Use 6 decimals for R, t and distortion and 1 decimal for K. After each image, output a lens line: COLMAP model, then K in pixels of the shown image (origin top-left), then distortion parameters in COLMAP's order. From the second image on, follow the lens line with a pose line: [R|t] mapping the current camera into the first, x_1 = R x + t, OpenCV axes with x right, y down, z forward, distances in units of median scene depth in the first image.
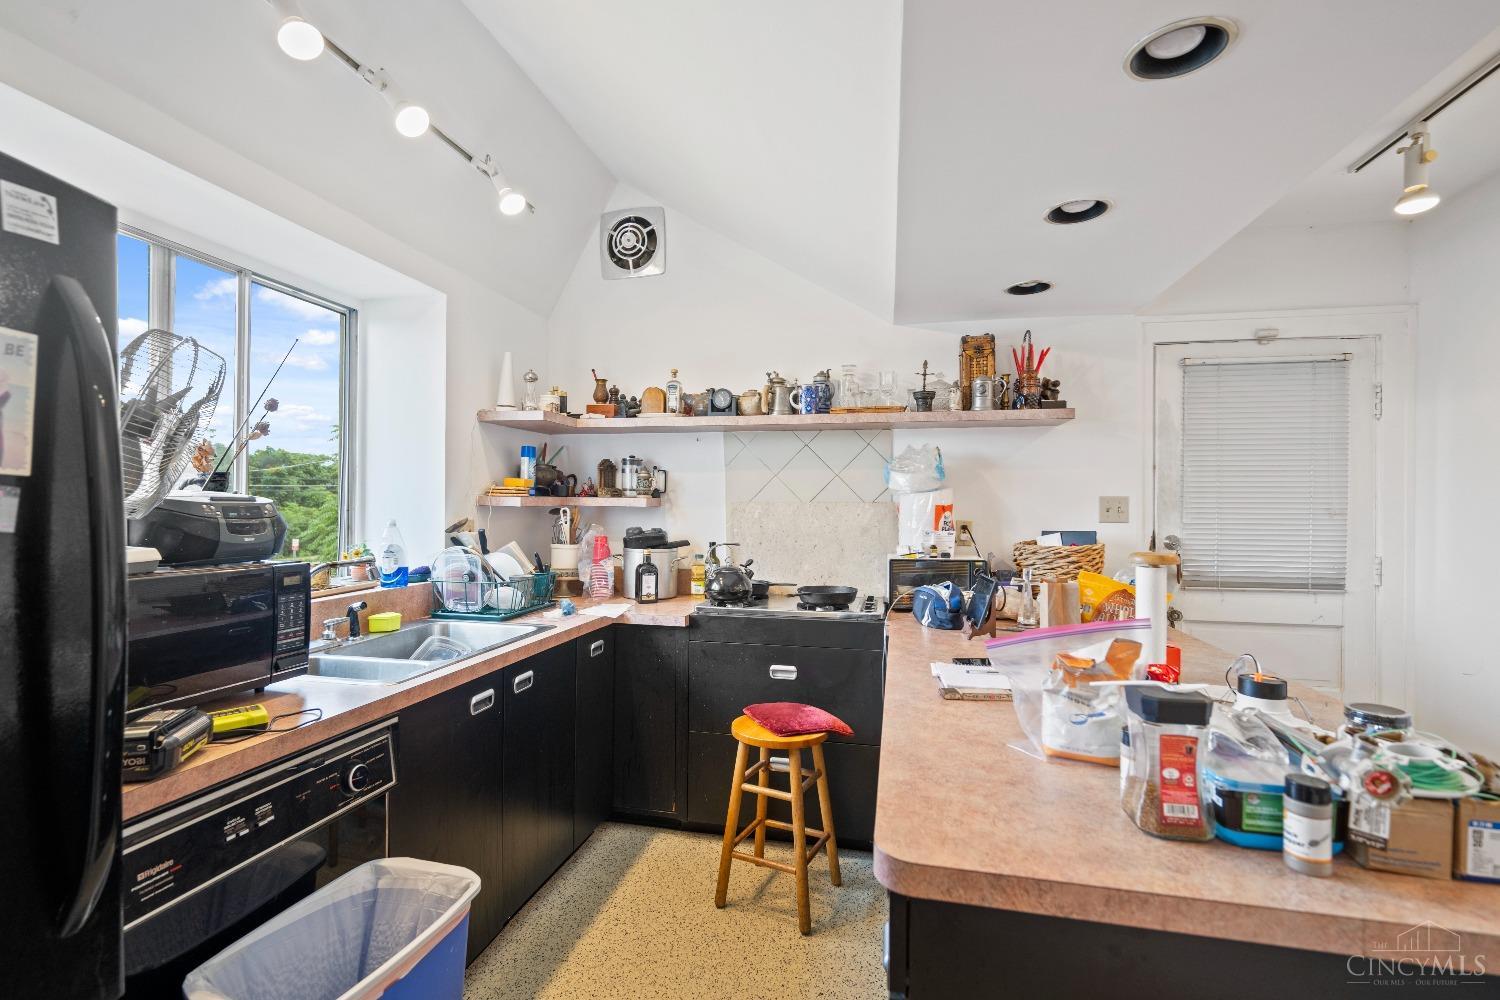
lens RADIAL K [[680.4, 0, 753.7], [0, 680.4, 501.1], [0, 0, 1]] dist [0.001190, -0.000451]
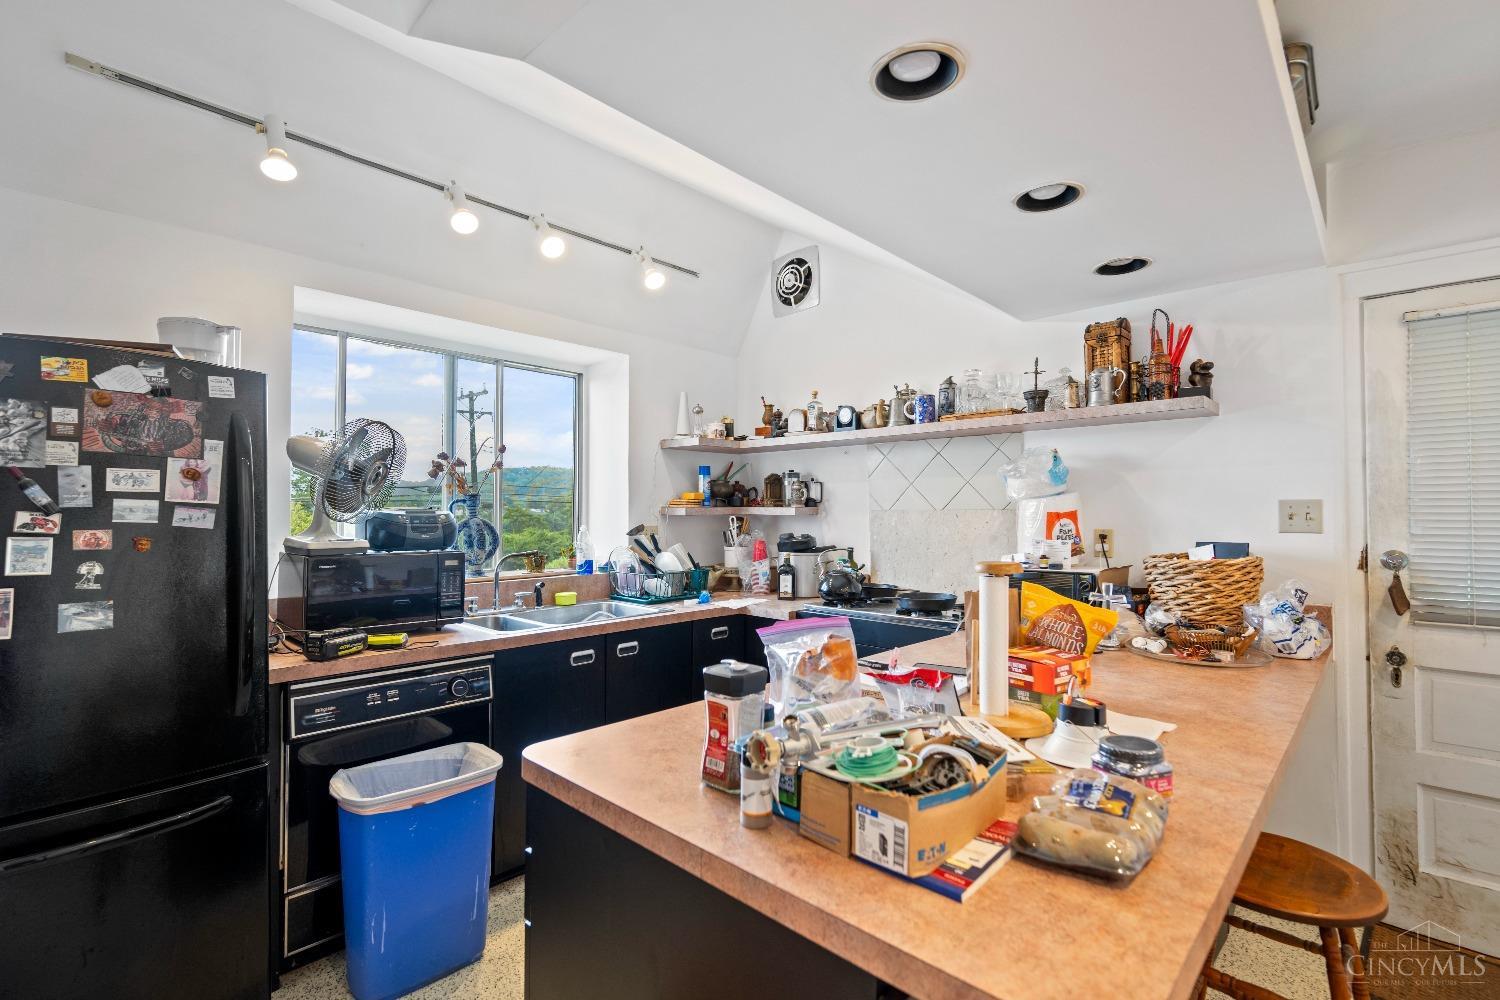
lens RADIAL K [[680.4, 0, 750.5], [0, 680.4, 498.9], [0, 0, 1]] dist [0.001190, -0.000451]
pose [[0.856608, -0.016469, -0.515704, 0.395562], [0.009110, 0.999817, -0.016798, -0.000025], [0.515887, 0.009691, 0.856602, -0.004997]]
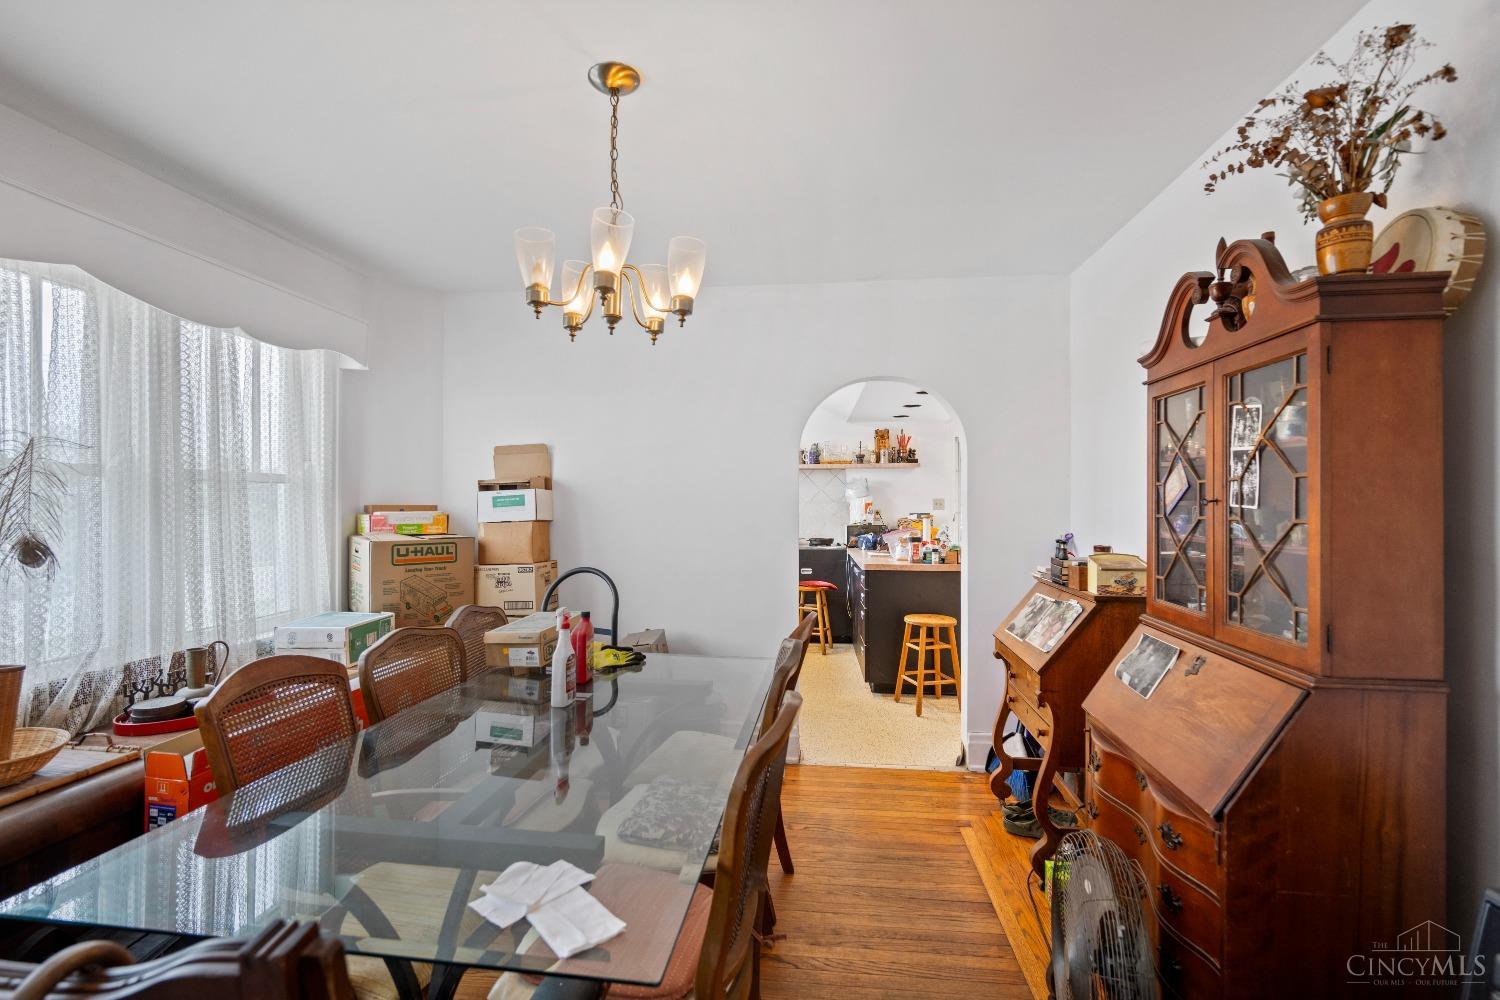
lens RADIAL K [[680.4, 0, 745.0], [0, 680.4, 504.4], [0, 0, 1]] dist [0.001190, -0.000451]
pose [[0.994032, -0.011947, 0.108431, -0.402168], [0.011627, 0.999926, 0.003576, -0.002370], [-0.108466, -0.002294, 0.994098, -1.295342]]
